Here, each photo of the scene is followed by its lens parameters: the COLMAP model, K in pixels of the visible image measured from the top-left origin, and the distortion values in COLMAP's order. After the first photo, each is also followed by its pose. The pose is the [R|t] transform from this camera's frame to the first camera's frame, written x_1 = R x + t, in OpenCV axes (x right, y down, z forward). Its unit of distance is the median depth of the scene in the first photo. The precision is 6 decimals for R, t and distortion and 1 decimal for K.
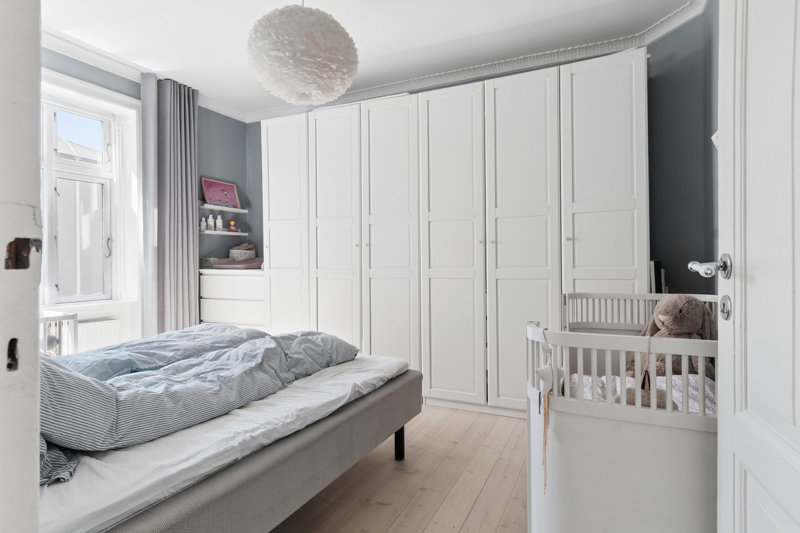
lens RADIAL K [[427.8, 0, 399.3], [0, 427.8, 270.4], [0, 0, 1]] dist [0.002136, -0.011880]
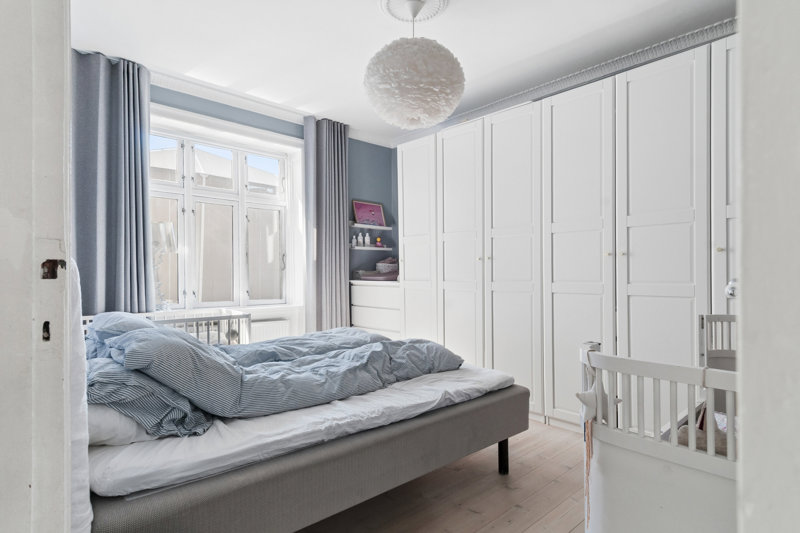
lens RADIAL K [[418.2, 0, 393.8], [0, 418.2, 288.4], [0, 0, 1]] dist [0.001445, -0.000116]
pose [[0.923531, 0.020042, -0.383000, 0.151632], [-0.015026, 0.999758, 0.016084, -0.002071], [0.383230, -0.009099, 0.923608, 0.003911]]
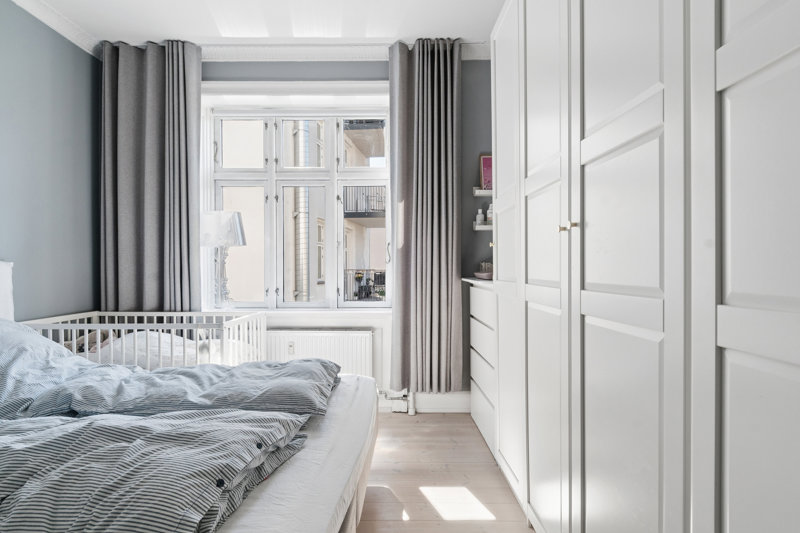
lens RADIAL K [[420.7, 0, 400.3], [0, 420.7, 272.6], [0, 0, 1]] dist [0.003101, -0.000287]
pose [[0.423730, 0.014952, -0.905665, 0.300547], [-0.017626, 0.999811, 0.008259, -0.030978], [0.905617, 0.012464, 0.423914, 1.125315]]
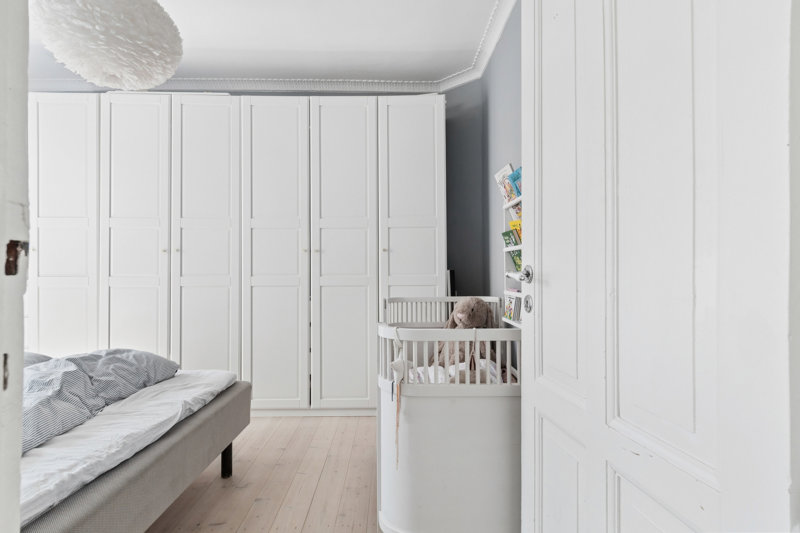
lens RADIAL K [[424.7, 0, 395.9], [0, 424.7, 274.2], [0, 0, 1]] dist [-0.000251, -0.009728]
pose [[0.897430, 0.001480, 0.441155, -0.091112], [0.002934, 0.999952, -0.009324, 0.000784], [-0.441148, 0.009662, 0.897382, -0.022807]]
